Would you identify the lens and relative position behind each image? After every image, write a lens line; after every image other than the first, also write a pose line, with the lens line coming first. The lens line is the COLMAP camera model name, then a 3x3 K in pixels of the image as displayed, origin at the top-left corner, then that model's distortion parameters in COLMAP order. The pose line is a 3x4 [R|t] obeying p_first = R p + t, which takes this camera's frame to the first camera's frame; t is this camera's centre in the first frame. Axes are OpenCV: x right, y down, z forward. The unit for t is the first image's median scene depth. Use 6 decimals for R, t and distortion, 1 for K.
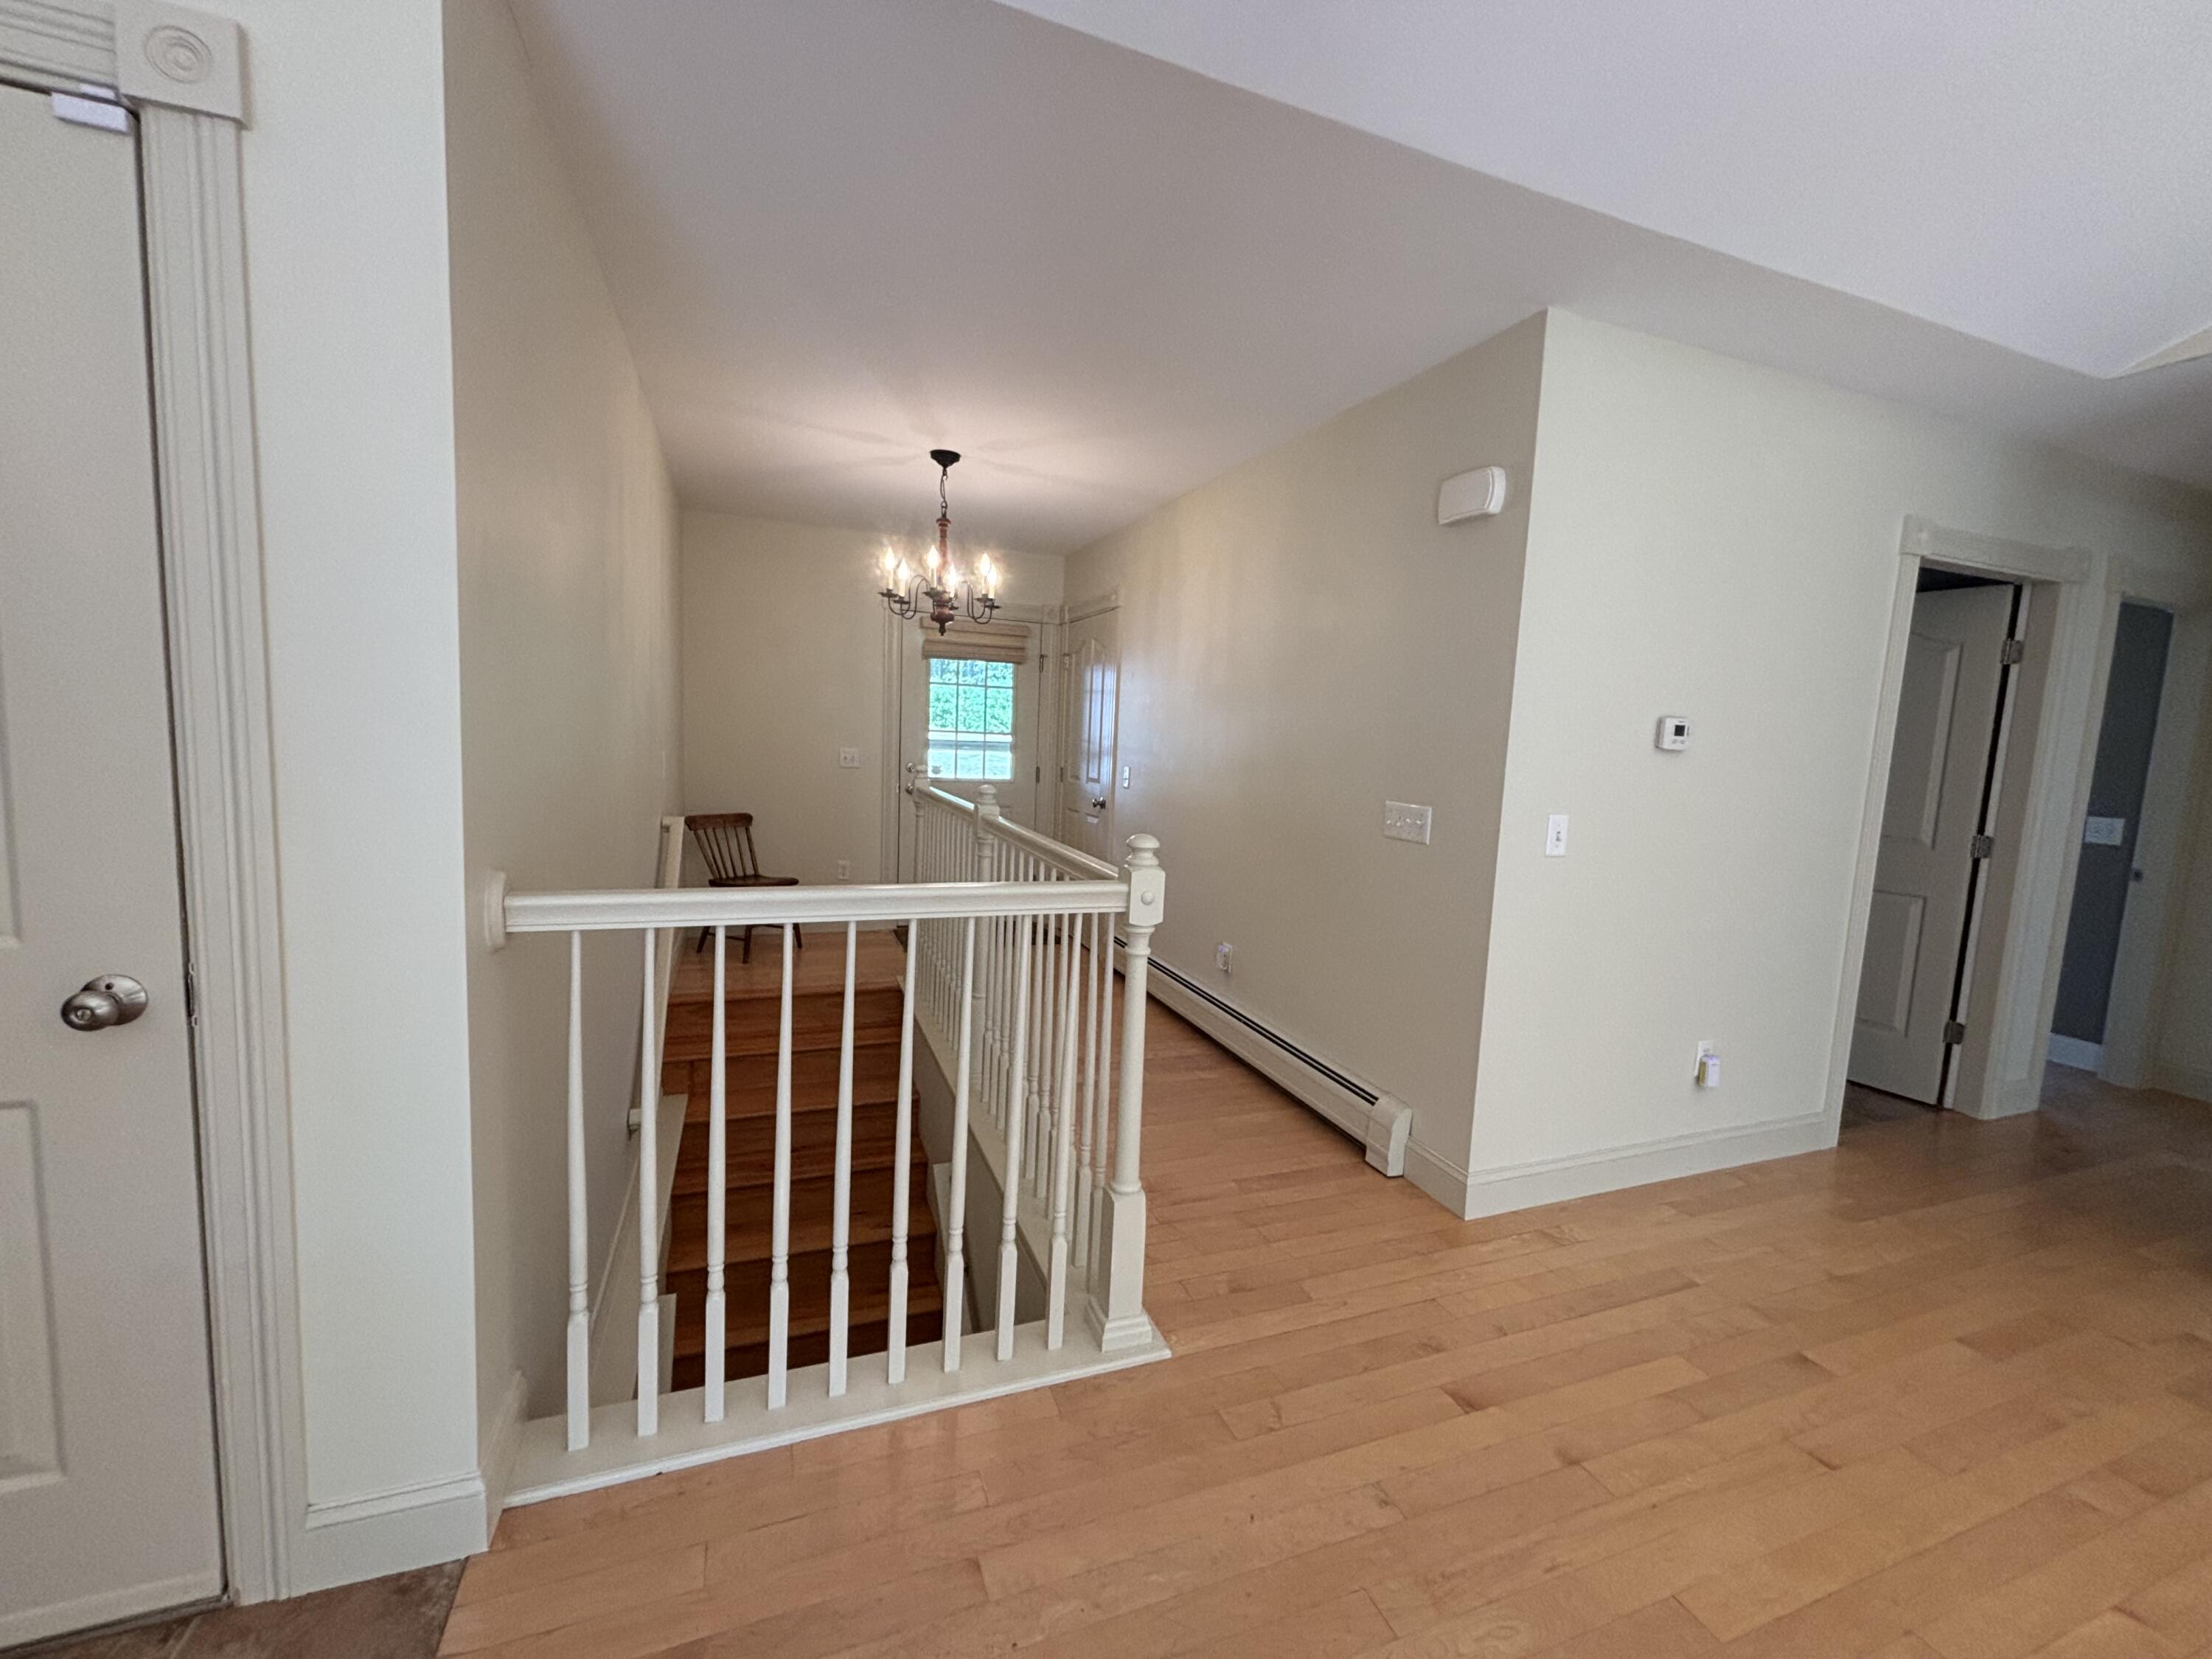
lens RADIAL K [[900.3, 0, 1108.7], [0, 900.3, 821.4], [0, 0, 1]] dist [-0.000721, 0.000047]
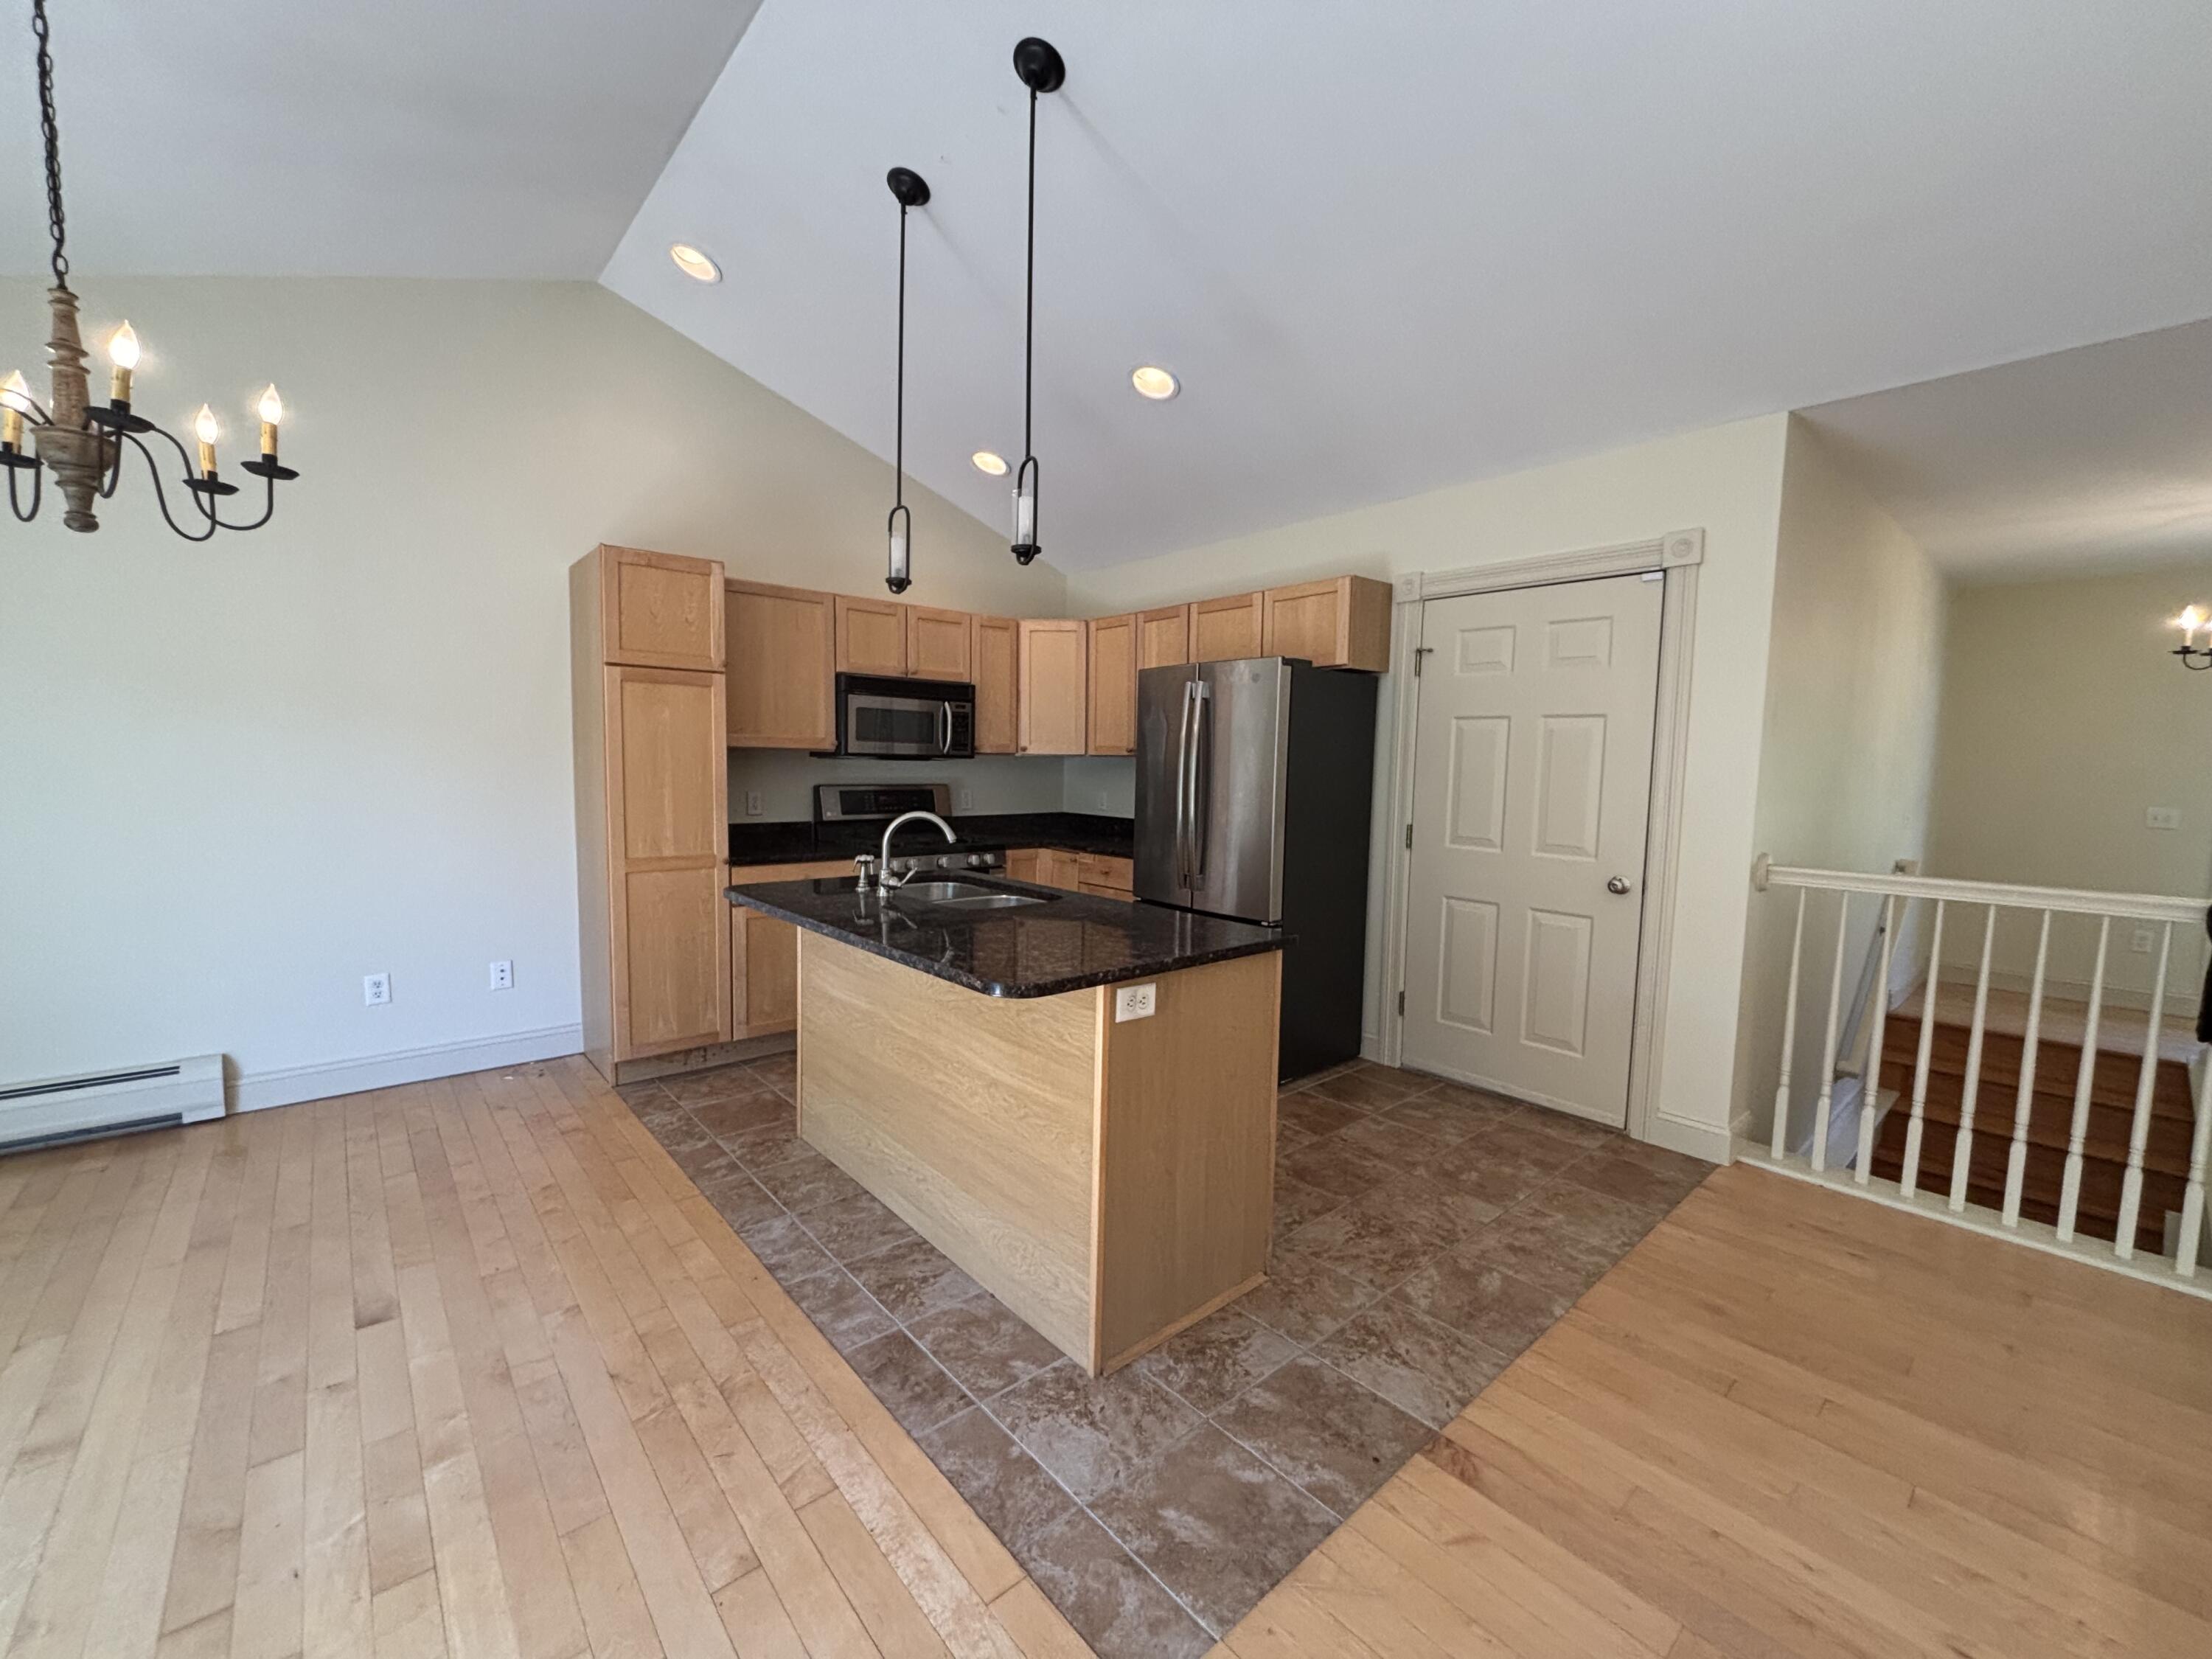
lens RADIAL K [[900.3, 0, 1114.8], [0, 900.3, 831.4], [0, 0, 1]] dist [-0.000721, 0.000047]
pose [[0.342661, 0.040382, -0.938591, 0.850640], [-0.103498, 0.994617, 0.005008, 0.159721], [0.933740, 0.095427, 0.344996, -1.271488]]
